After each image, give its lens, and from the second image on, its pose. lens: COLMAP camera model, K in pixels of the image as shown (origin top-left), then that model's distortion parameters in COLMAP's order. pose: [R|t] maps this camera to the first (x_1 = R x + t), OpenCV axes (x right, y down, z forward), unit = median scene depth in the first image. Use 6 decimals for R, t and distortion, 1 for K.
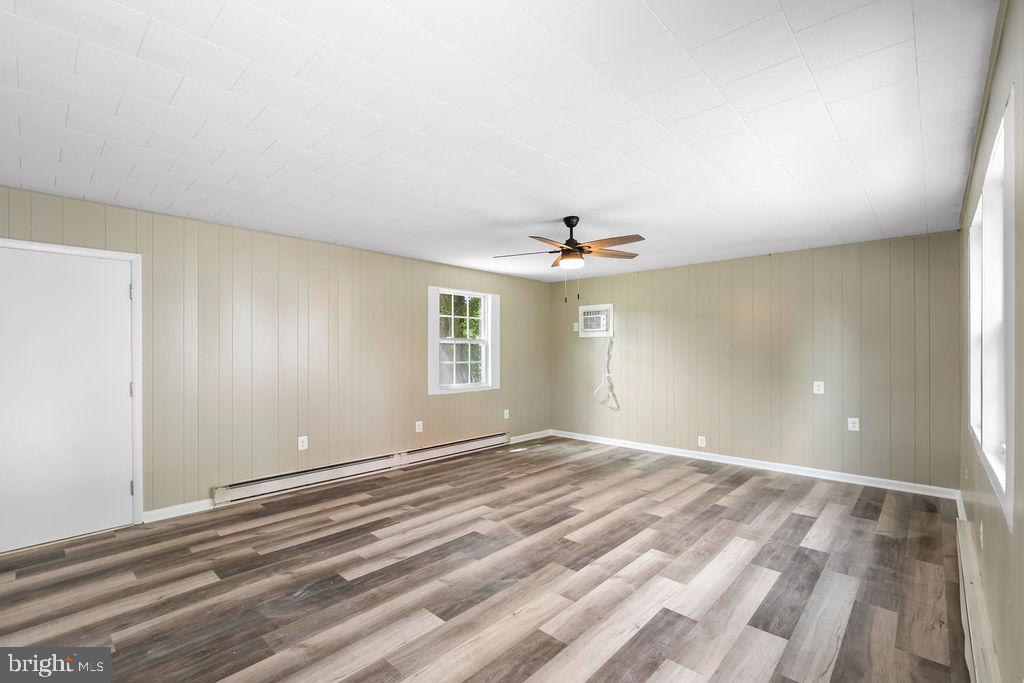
lens RADIAL K [[444.5, 0, 515.3], [0, 444.5, 345.9], [0, 0, 1]] dist [0.000127, -0.000062]
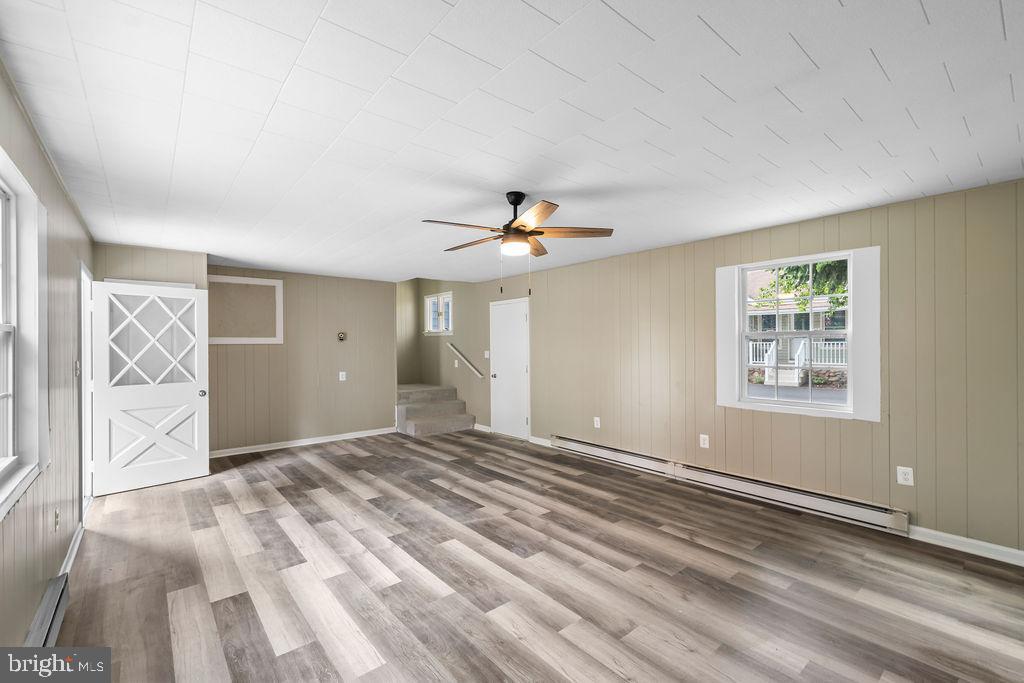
lens RADIAL K [[444.5, 0, 515.3], [0, 444.5, 345.9], [0, 0, 1]] dist [0.000127, -0.000062]
pose [[-0.120568, 0.005849, -0.992688, 1.055912], [0.016894, 0.999850, 0.003839, -0.009008], [0.992561, -0.016307, -0.120648, 1.224875]]
